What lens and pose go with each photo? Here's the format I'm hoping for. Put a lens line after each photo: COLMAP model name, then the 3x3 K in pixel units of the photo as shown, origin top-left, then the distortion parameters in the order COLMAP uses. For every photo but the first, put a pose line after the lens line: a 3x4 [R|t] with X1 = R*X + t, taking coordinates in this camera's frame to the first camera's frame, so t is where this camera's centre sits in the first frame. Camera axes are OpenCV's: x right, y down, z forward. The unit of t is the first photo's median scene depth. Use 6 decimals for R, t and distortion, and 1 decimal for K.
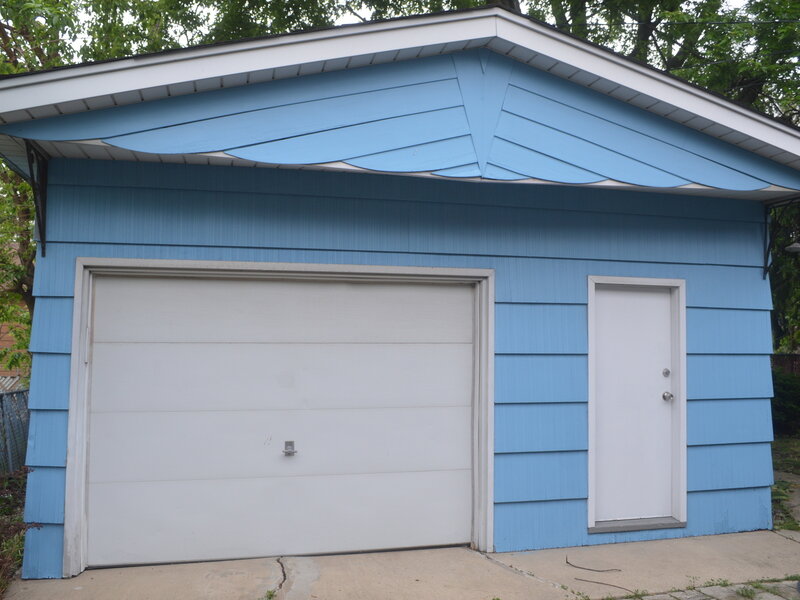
lens RADIAL K [[724.2, 0, 400.1], [0, 724.2, 298.9], [0, 0, 1]] dist [-0.073642, -0.009414]
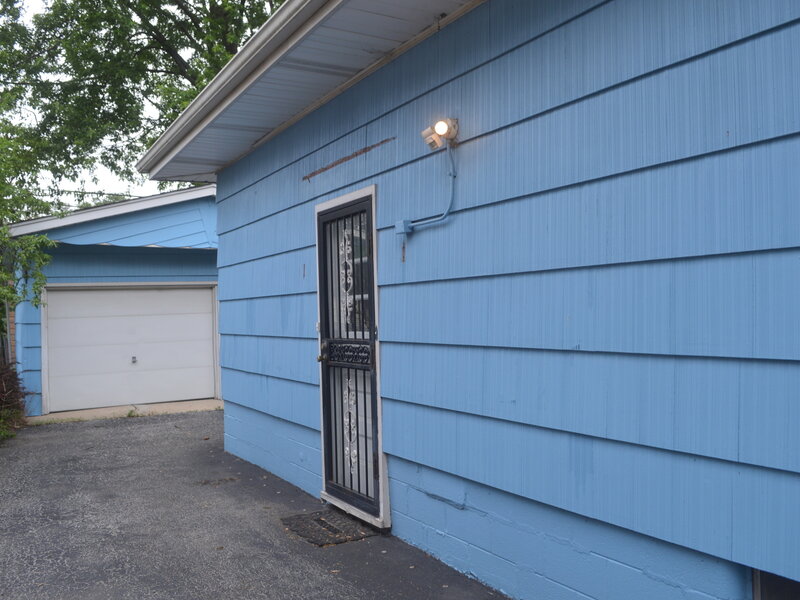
lens RADIAL K [[724.2, 0, 399.5], [0, 724.2, 302.2], [0, 0, 1]] dist [-0.073642, -0.009414]
pose [[0.956507, -0.033274, 0.289806, 0.005965], [0.018999, 0.998470, 0.051933, -0.090018], [-0.291090, -0.044168, 0.955676, -1.525378]]
